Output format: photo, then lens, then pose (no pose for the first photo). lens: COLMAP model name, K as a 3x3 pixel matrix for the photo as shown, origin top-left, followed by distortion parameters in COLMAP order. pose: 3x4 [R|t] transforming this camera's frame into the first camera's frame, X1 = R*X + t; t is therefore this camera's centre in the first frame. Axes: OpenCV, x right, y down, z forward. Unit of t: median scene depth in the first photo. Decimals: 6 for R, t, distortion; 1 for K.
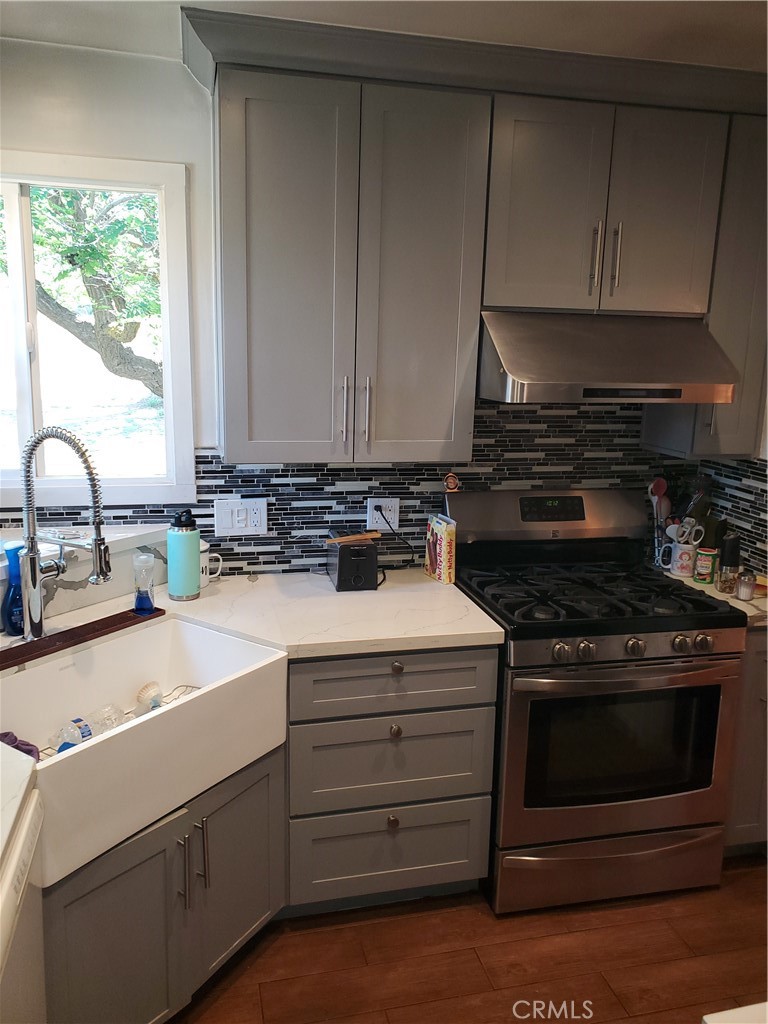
lens RADIAL K [[797.0, 0, 383.3], [0, 797.0, 506.4], [0, 0, 1]] dist [0.062988, -0.090903]
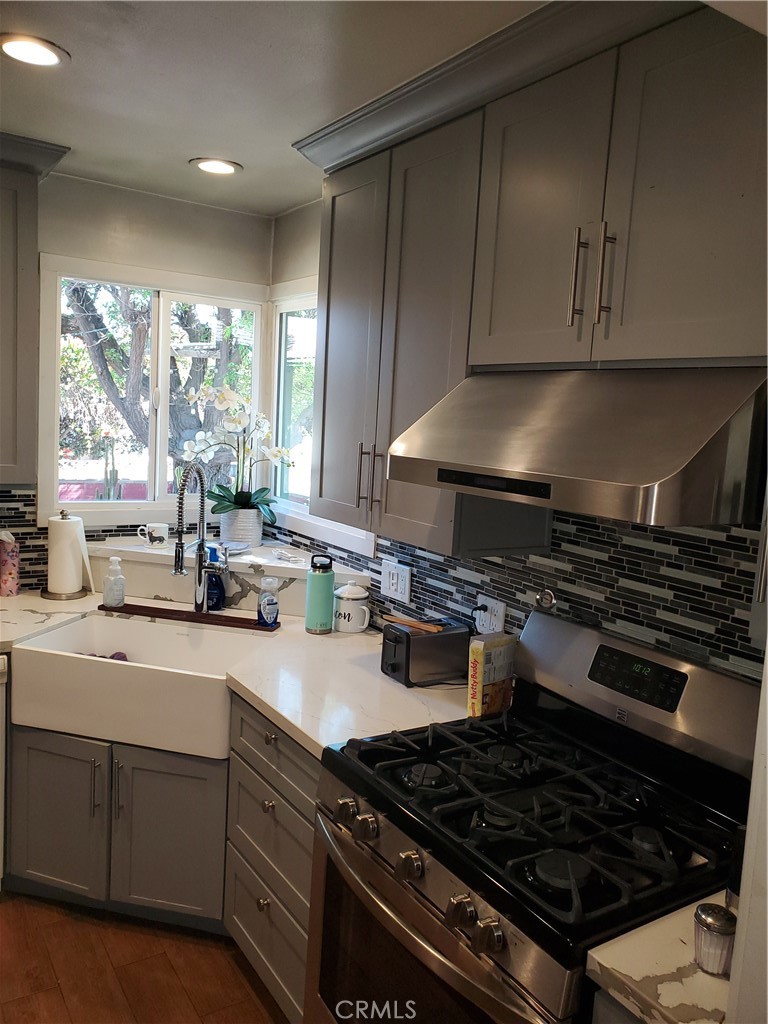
lens RADIAL K [[797.0, 0, 383.3], [0, 797.0, 506.4], [0, 0, 1]] dist [0.062988, -0.090903]
pose [[0.333280, 0.107022, -0.936734, 0.774242], [-0.236209, 0.971329, 0.026934, -0.104693], [0.912759, 0.212288, 0.349004, 0.613354]]
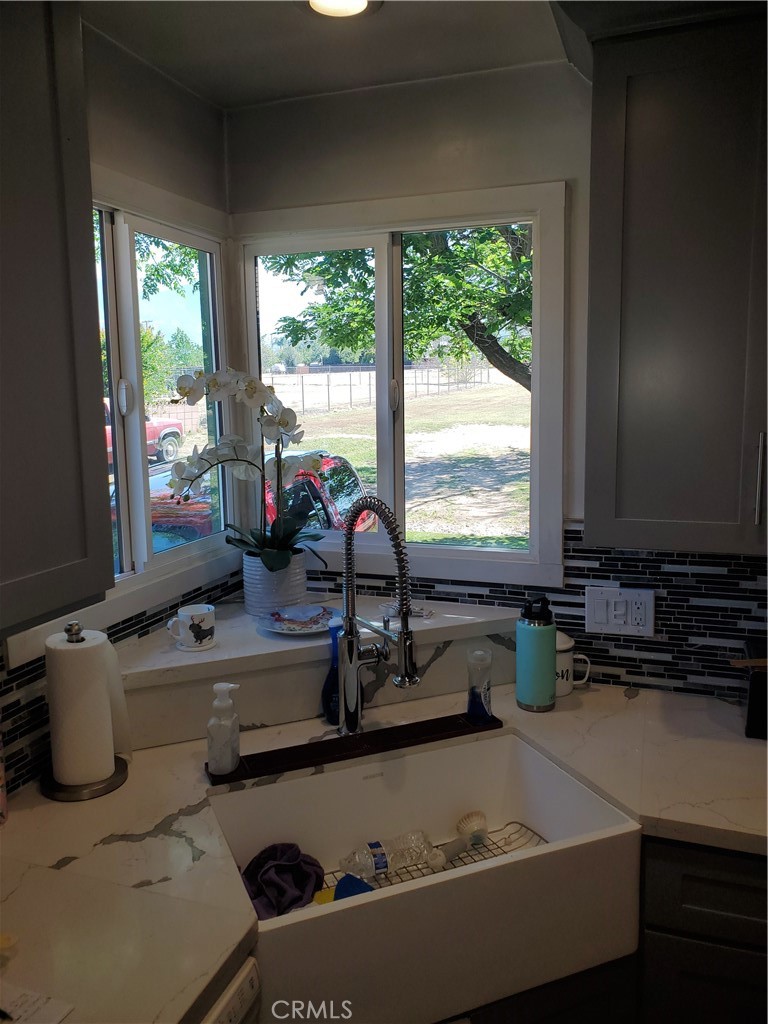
lens RADIAL K [[796.5, 0, 380.2], [0, 796.5, 487.2], [0, 0, 1]] dist [0.004735, 0.001096]
pose [[0.829145, 0.031970, -0.558119, 0.058393], [-0.077004, 0.995378, -0.057381, -0.044685], [0.553705, 0.090555, 0.827775, 0.220391]]
